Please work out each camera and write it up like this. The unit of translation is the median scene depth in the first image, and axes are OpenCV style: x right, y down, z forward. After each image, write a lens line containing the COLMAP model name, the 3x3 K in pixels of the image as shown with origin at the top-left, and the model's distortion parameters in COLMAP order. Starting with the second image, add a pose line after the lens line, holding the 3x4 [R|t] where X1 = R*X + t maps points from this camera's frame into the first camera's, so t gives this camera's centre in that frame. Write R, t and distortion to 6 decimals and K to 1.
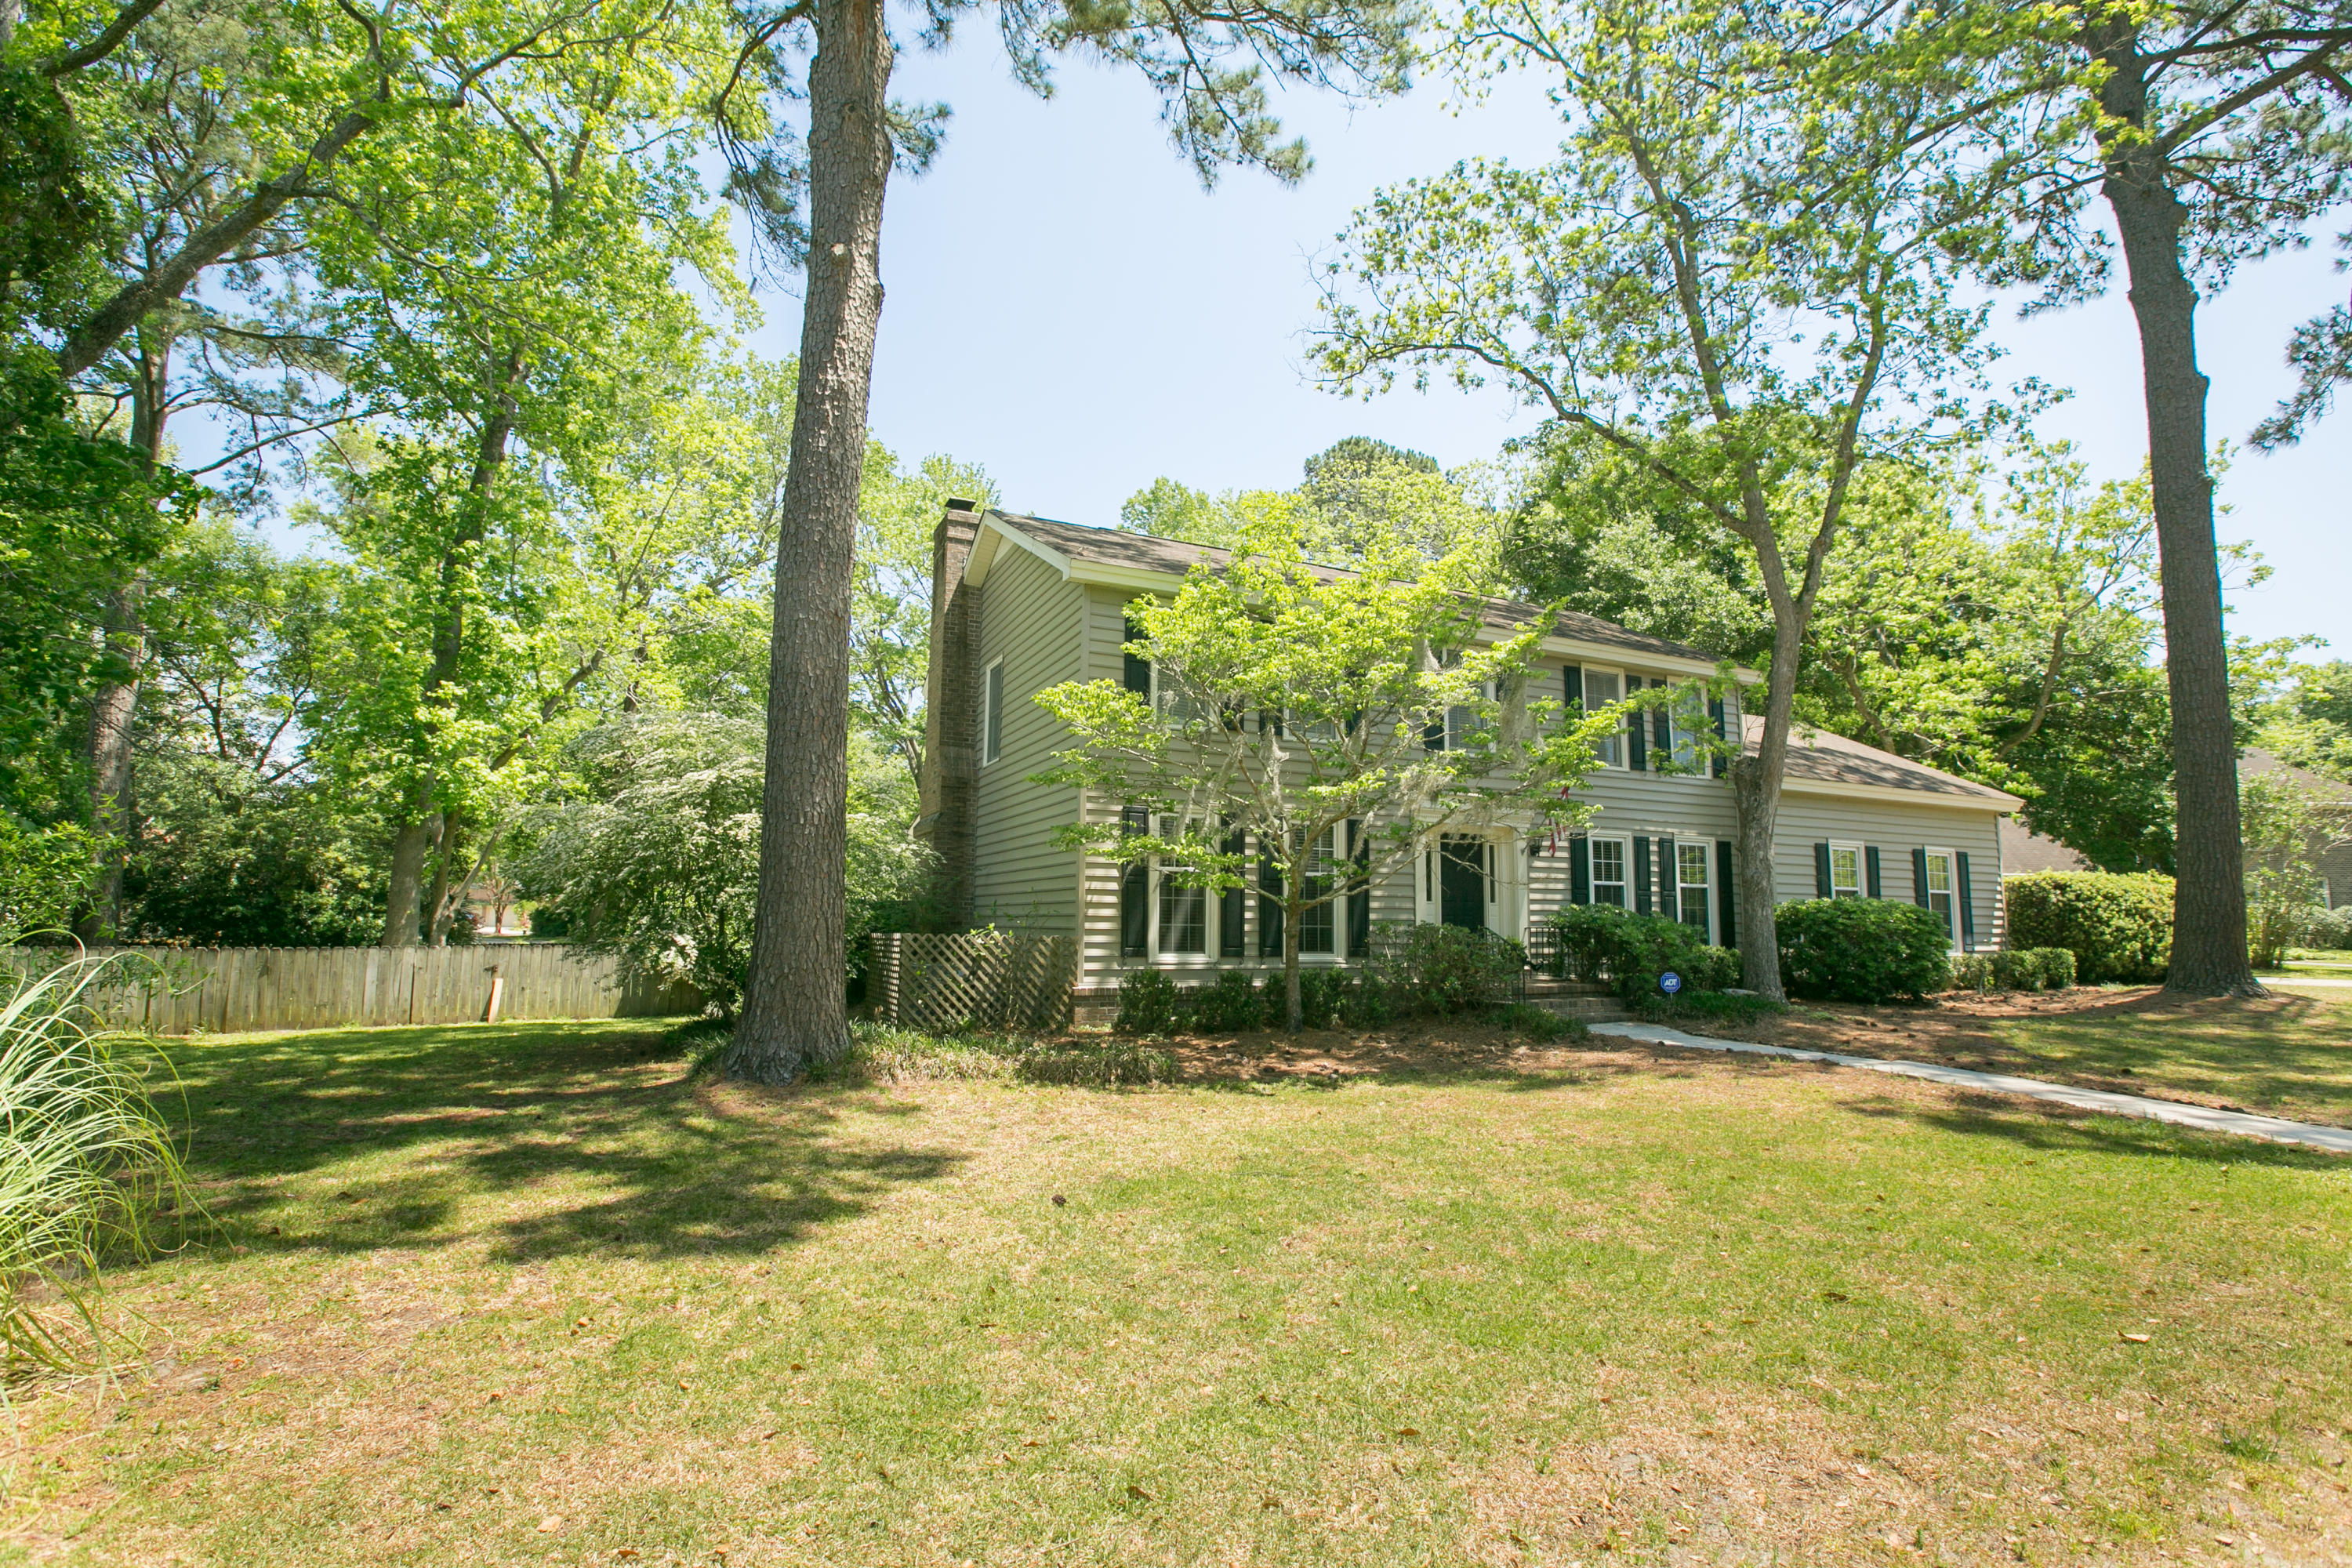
lens RADIAL K [[1049.8, 0, 1176.0], [0, 1049.8, 784.0], [0, 0, 1]] dist [0.006510, 0.000211]
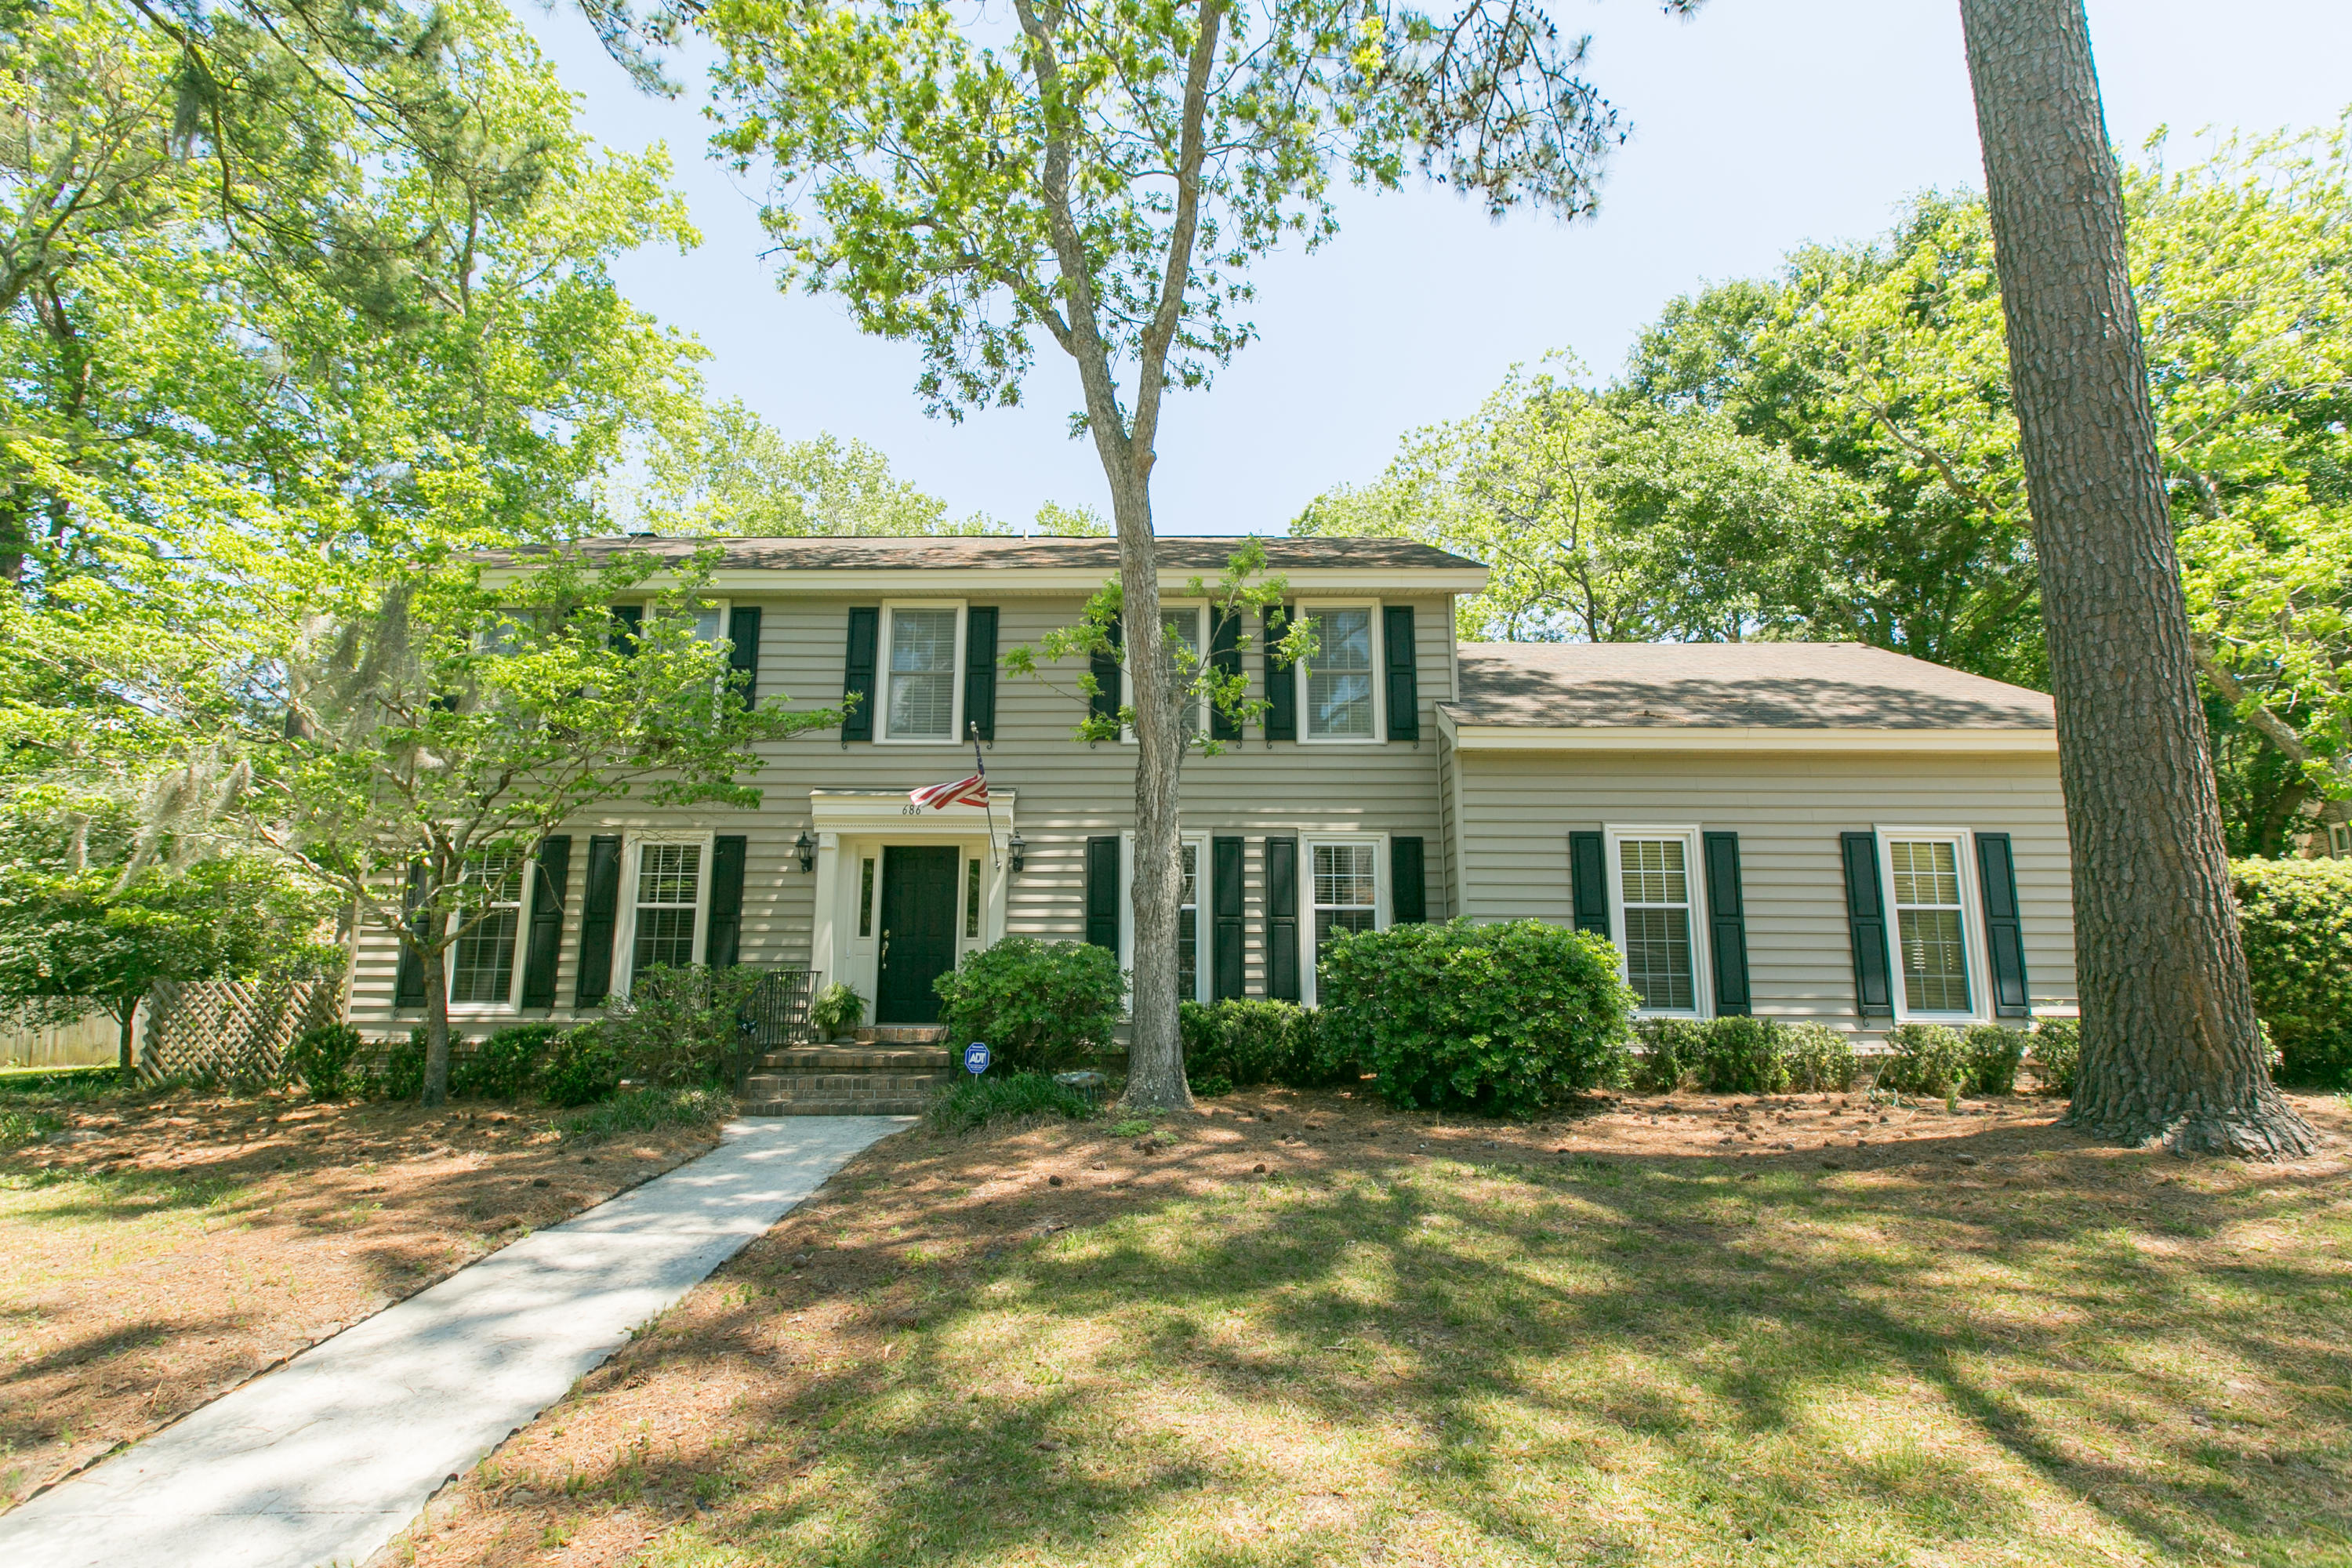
lens RADIAL K [[1049.8, 0, 1176.0], [0, 1049.8, 784.0], [0, 0, 1]] dist [0.006510, 0.000211]
pose [[0.894827, -0.079930, -0.439199, 0.744104], [0.059095, 0.996391, -0.060932, 0.057704], [0.442484, 0.028569, 0.896321, 0.393419]]
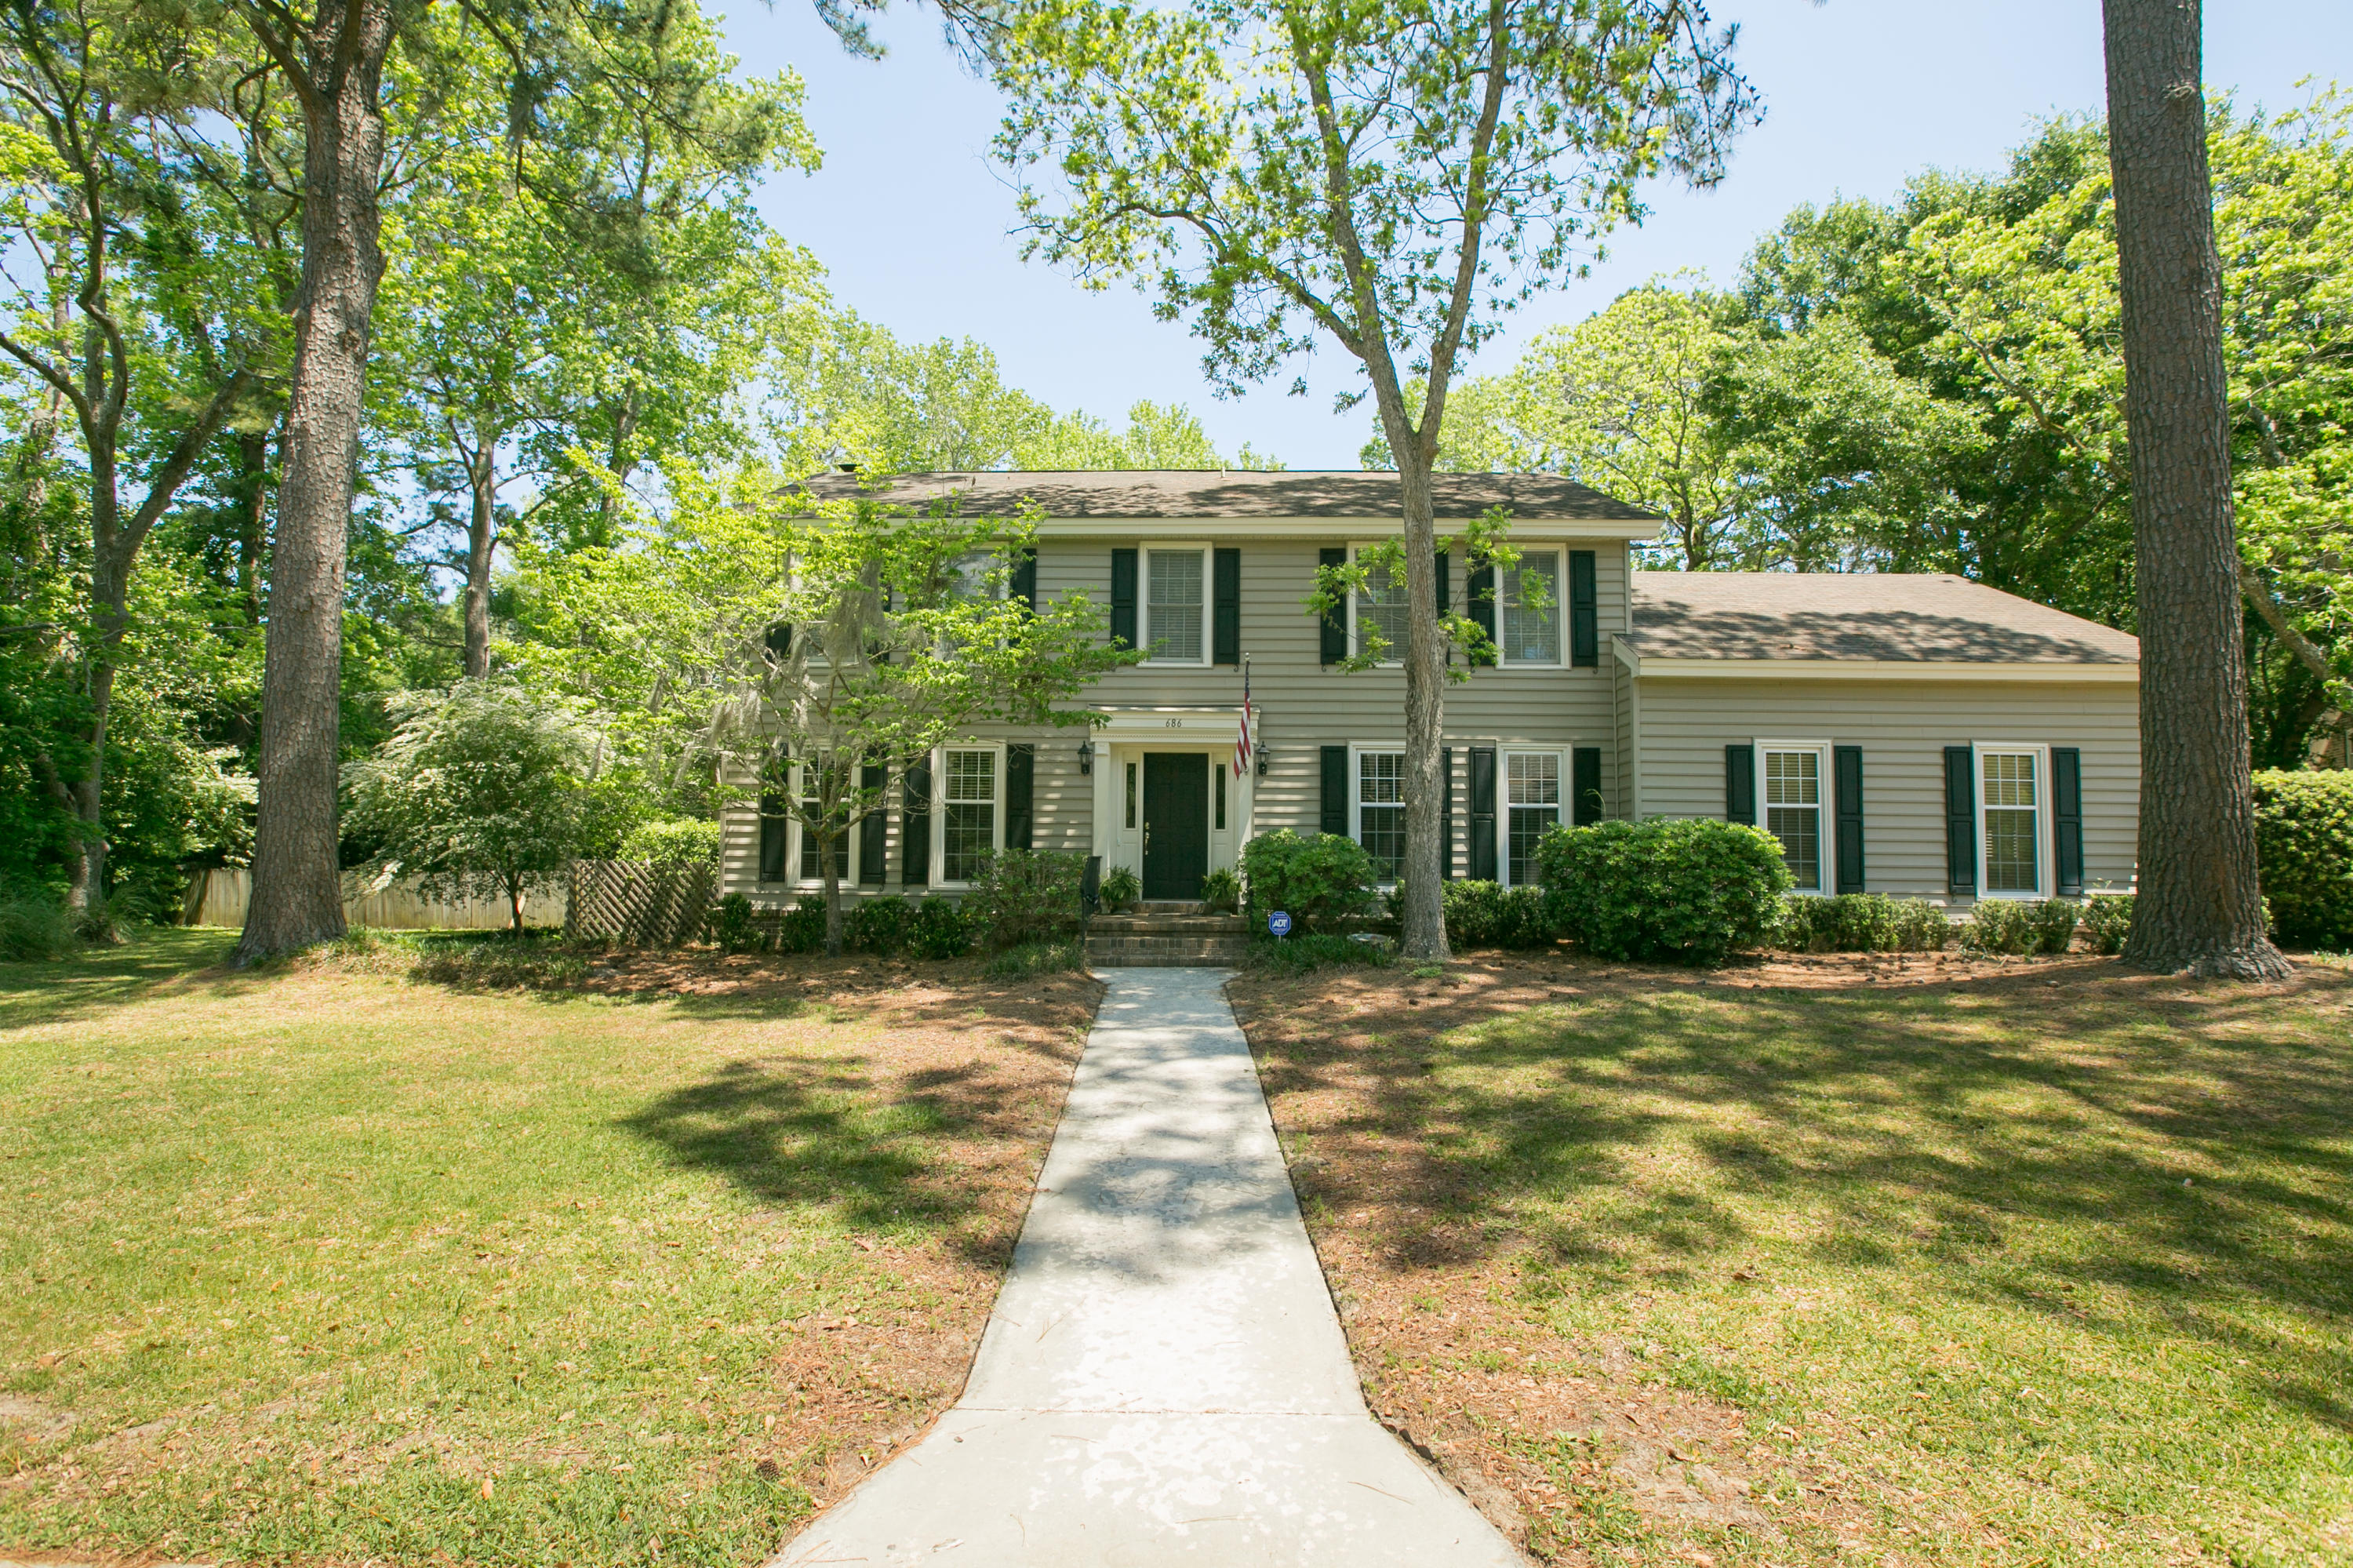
lens RADIAL K [[1087.8, 0, 1176.5], [0, 1087.8, 784.0], [0, 0, 1]] dist [-0.036890, 0.016637]
pose [[0.891390, -0.028923, -0.452314, 0.669318], [0.055209, 0.997459, 0.045020, 0.030763], [0.449862, -0.065102, 0.890722, 0.167452]]
